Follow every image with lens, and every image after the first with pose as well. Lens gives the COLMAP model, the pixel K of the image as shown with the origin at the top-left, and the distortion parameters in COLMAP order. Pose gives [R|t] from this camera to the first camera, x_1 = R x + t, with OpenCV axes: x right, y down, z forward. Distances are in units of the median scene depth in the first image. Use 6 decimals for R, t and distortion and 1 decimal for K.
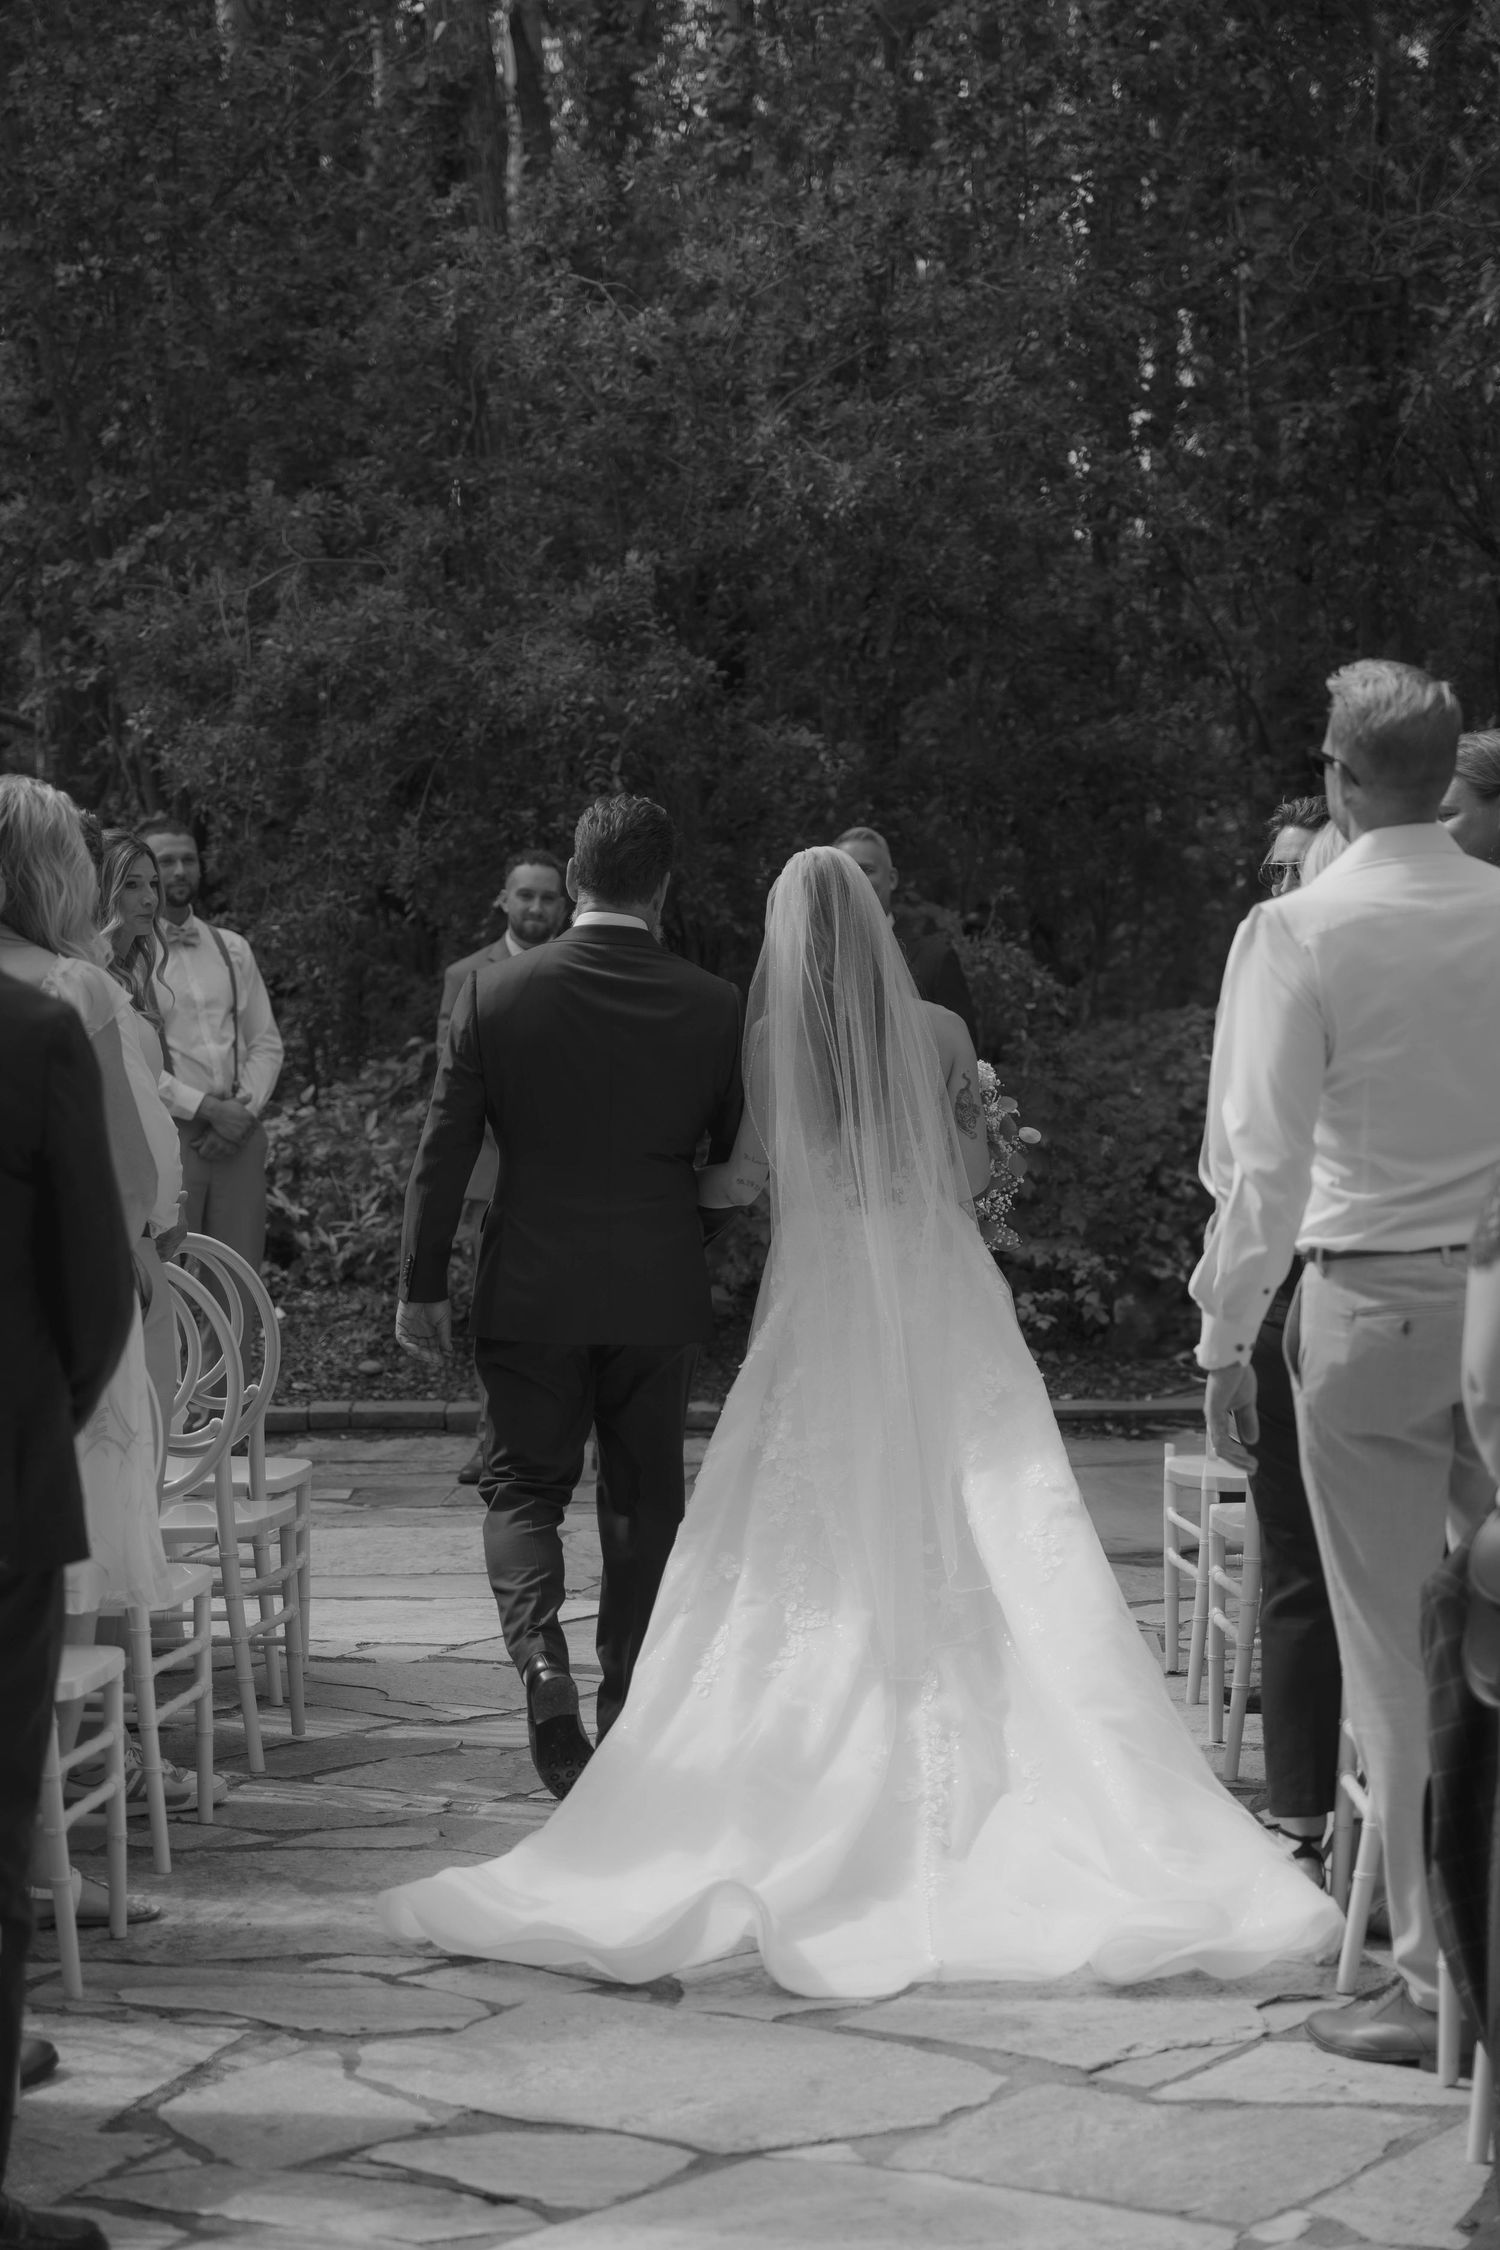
lens RADIAL K [[4238.9, 0, 757.6], [0, 4238.9, 1253.3], [0, 0, 1]] dist [0.009358, -0.108947]
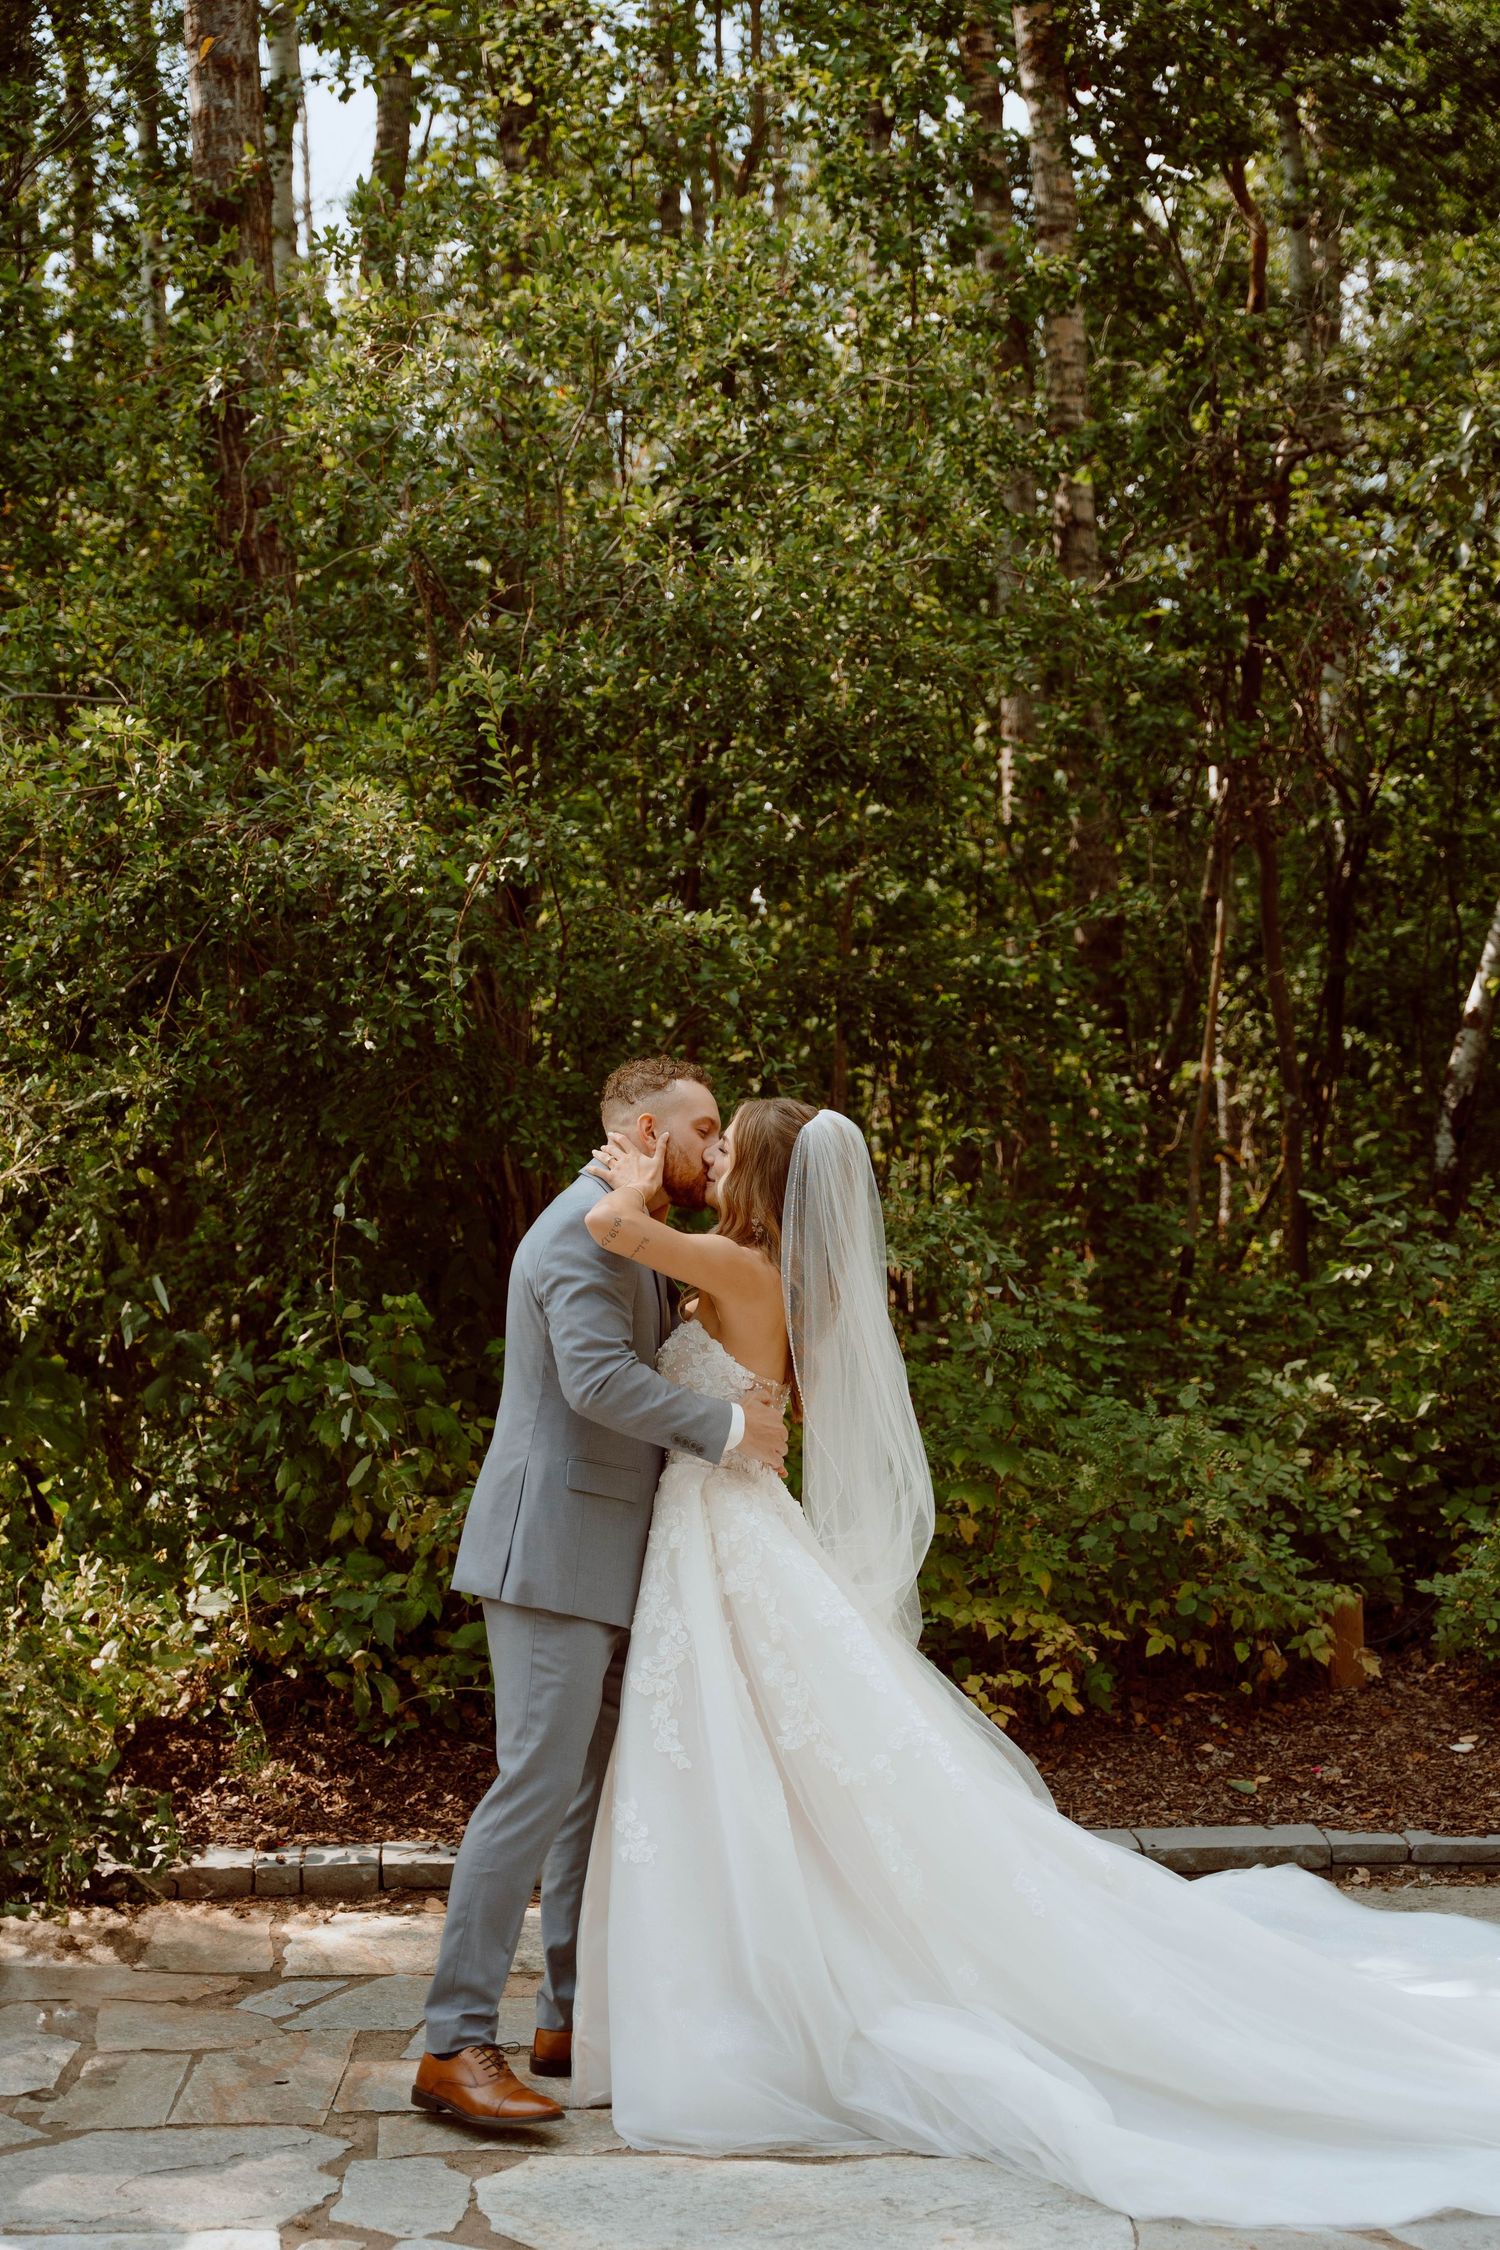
lens RADIAL K [[3603.3, 0, 750.0], [0, 3603.3, 1125.0], [0, 0, 1]] dist [-0.040447, -0.058120]
pose [[0.996682, 0.008182, 0.080978, -0.028605], [-0.000146, 0.995112, -0.098750, -0.024862], [-0.081391, 0.098411, 0.991812, 0.374403]]
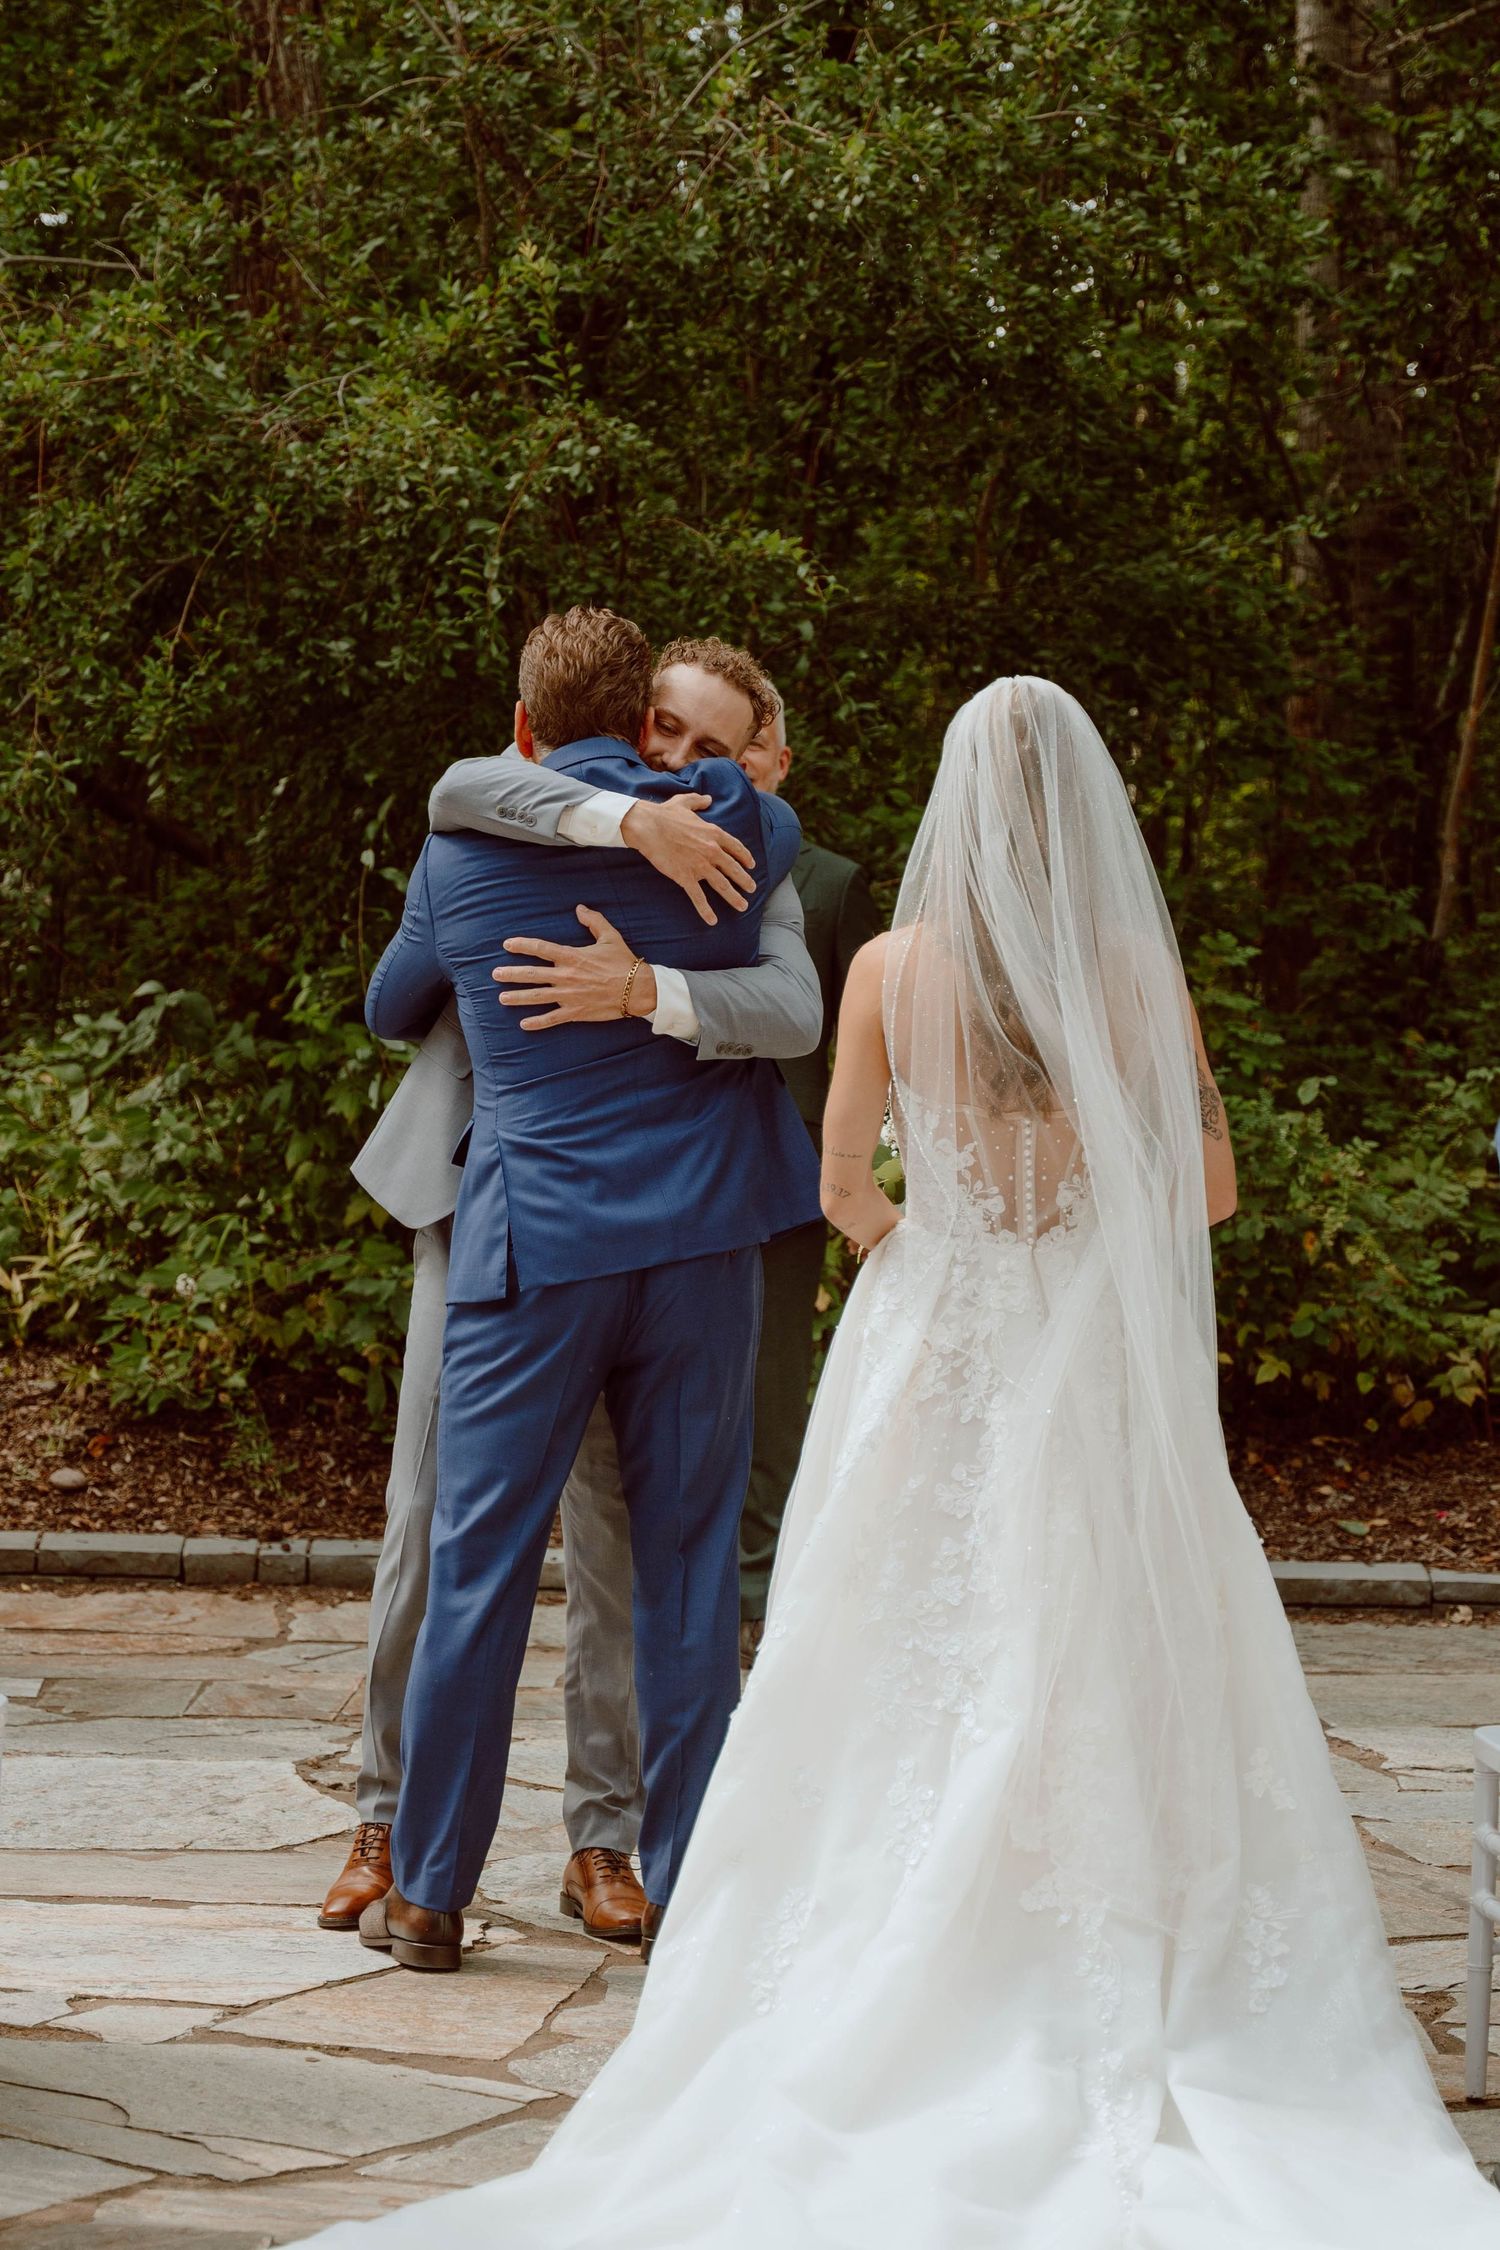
lens RADIAL K [[5272.1, 0, 750.0], [0, 5272.1, 1125.0], [0, 0, 1]] dist [-0.029554, 0.366665]
pose [[0.998433, 0.031312, 0.046377, -0.025366], [-0.029907, 0.999081, -0.030691, -0.006175], [-0.047296, 0.029256, 0.998452, 0.176626]]
